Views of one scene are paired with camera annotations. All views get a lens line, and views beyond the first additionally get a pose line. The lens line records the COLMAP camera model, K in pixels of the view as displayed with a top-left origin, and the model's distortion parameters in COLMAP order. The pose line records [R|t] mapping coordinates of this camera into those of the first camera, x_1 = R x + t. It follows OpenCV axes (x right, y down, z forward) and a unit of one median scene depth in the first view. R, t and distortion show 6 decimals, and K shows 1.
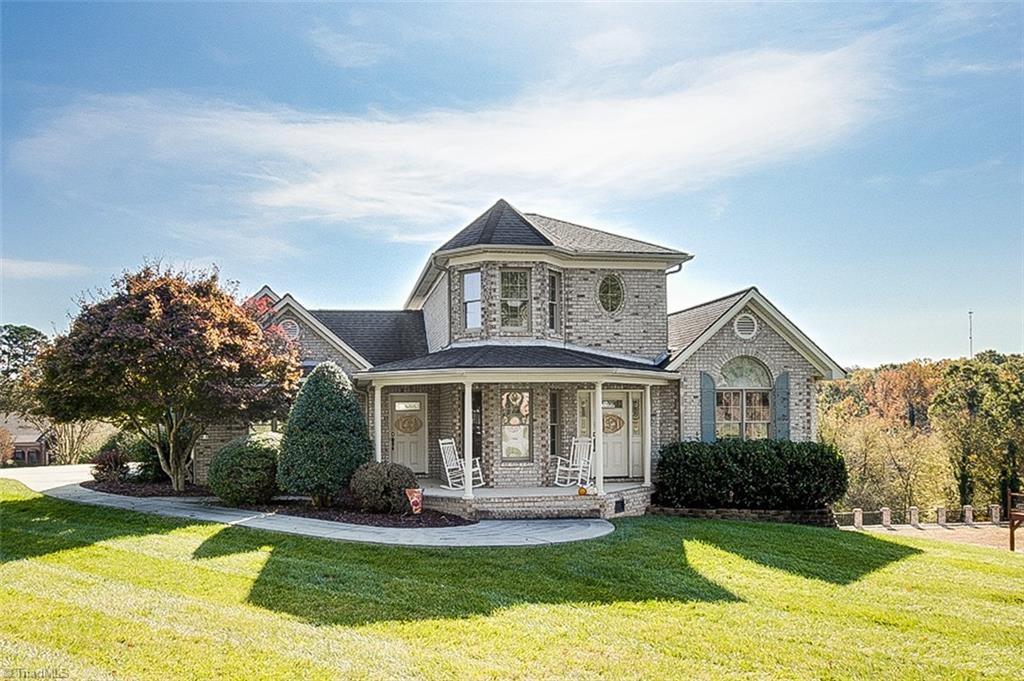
lens RADIAL K [[550.1, 0, 512.1], [0, 550.1, 338.6], [0, 0, 1]] dist [-0.004689, -0.000234]
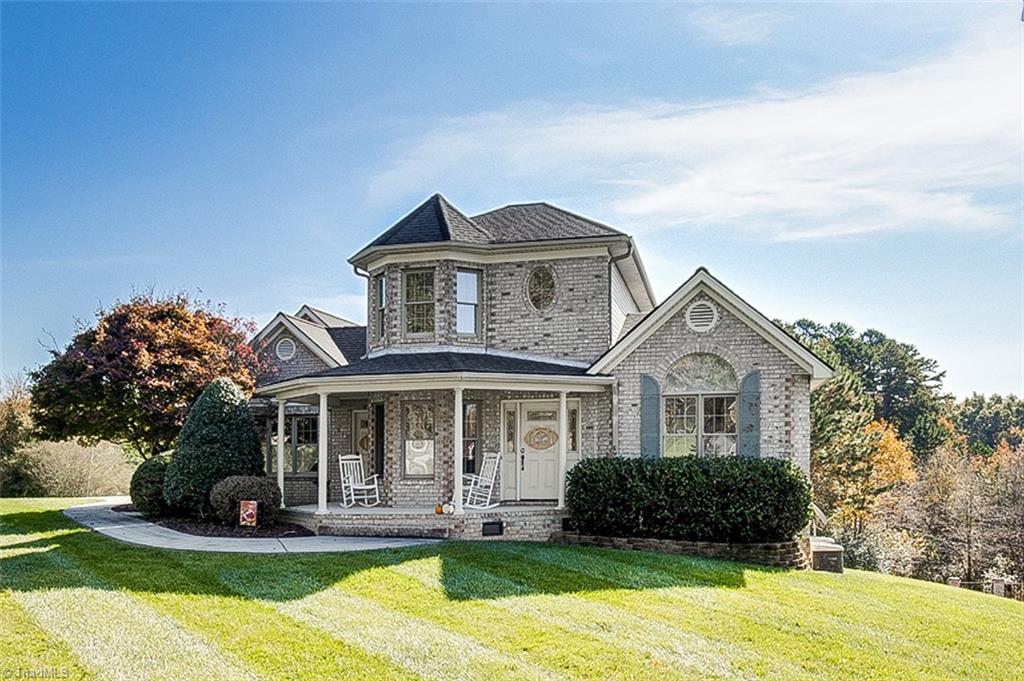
lens RADIAL K [[645.8, 0, 511.6], [0, 645.8, 342.7], [0, 0, 1]] dist [-0.005366, 0.000019]
pose [[0.959021, -0.050650, -0.278771, 0.451658], [0.046140, 0.998677, -0.022723, 0.026849], [0.279553, 0.008930, 0.960089, 0.008601]]
